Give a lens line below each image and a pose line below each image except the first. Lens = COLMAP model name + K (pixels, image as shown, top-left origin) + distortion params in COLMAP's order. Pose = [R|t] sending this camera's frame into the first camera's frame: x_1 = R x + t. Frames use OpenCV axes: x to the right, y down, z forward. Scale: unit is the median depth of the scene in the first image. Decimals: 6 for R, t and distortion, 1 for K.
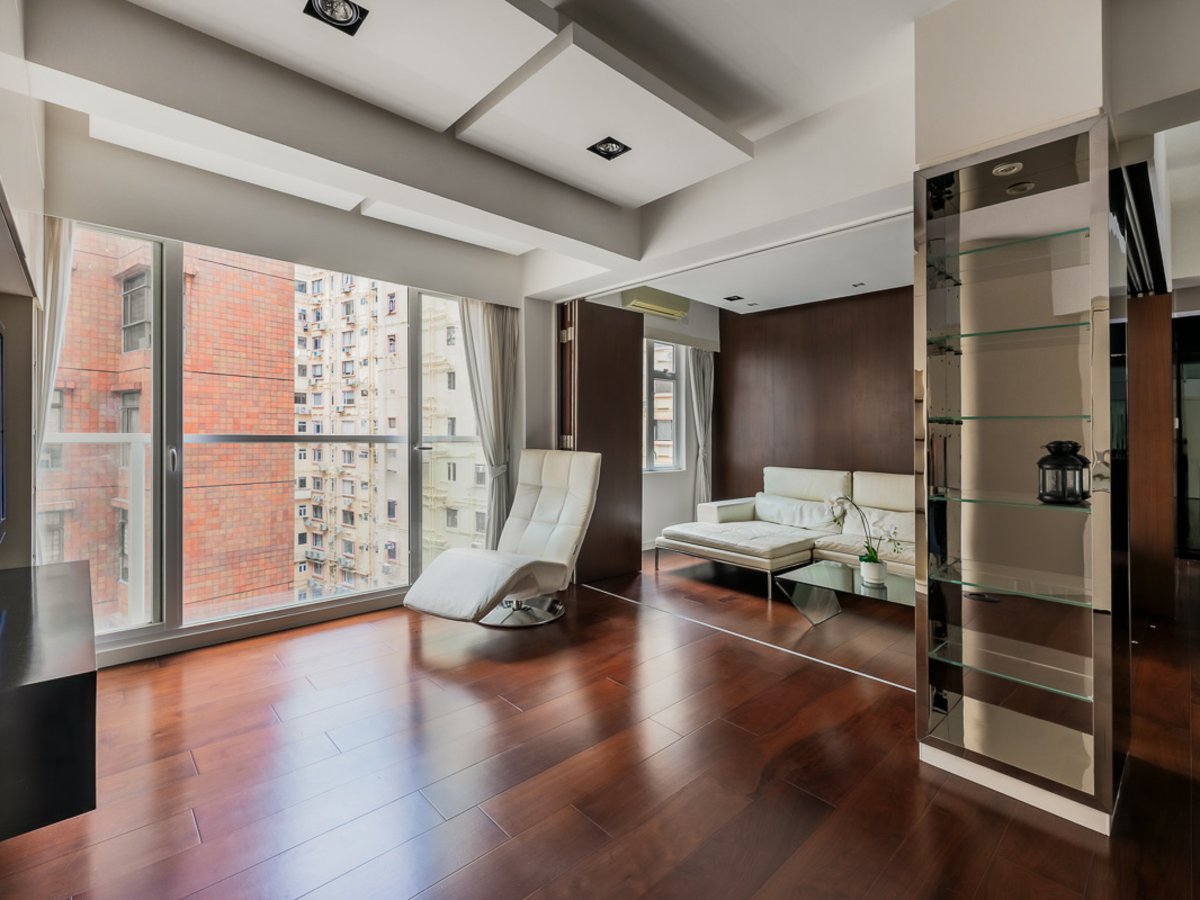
lens RADIAL K [[546.0, 0, 614.5], [0, 546.0, 429.4], [0, 0, 1]] dist [0.004110, -0.000055]
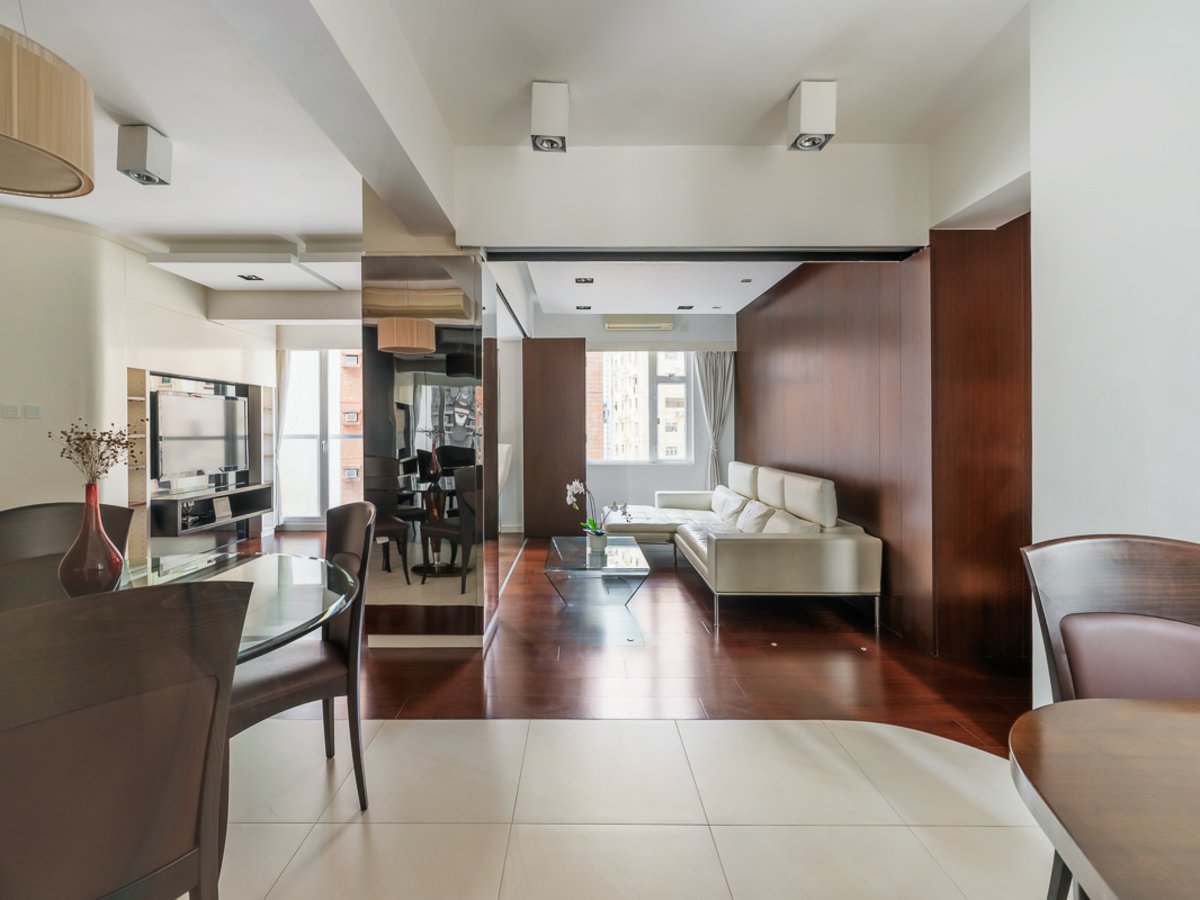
lens RADIAL K [[546.0, 0, 578.9], [0, 546.0, 434.8], [0, 0, 1]] dist [0.004110, -0.000055]
pose [[0.701964, -0.002036, -0.712209, 0.348143], [0.012700, 0.999873, 0.009659, 0.001682], [0.712099, -0.015825, 0.701901, 0.028125]]
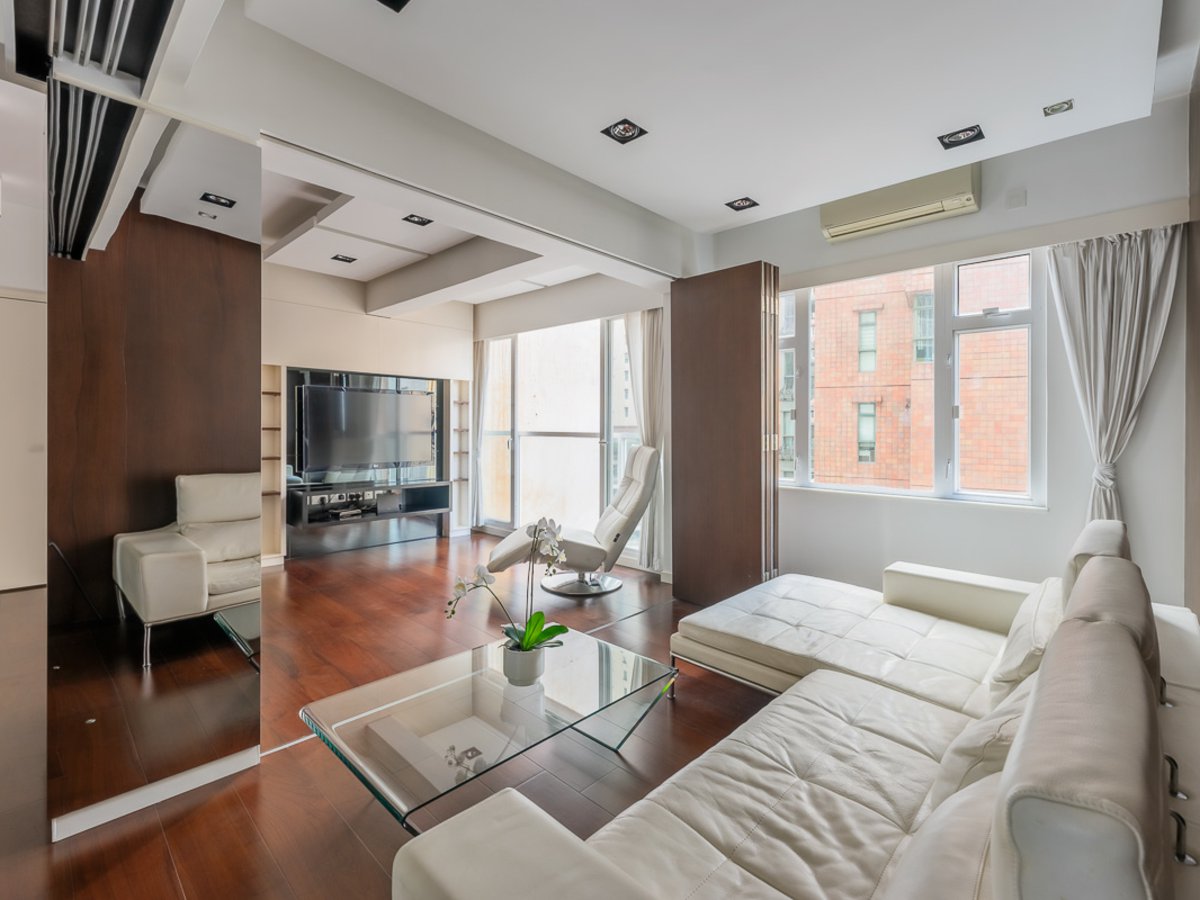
lens RADIAL K [[546.0, 0, 590.0], [0, 546.0, 437.9], [0, 0, 1]] dist [0.004110, -0.000055]
pose [[0.032732, 0.007079, -0.999439, 0.274997], [-0.003956, 0.999968, 0.006954, 0.005341], [0.999456, 0.003726, 0.032759, 0.270591]]
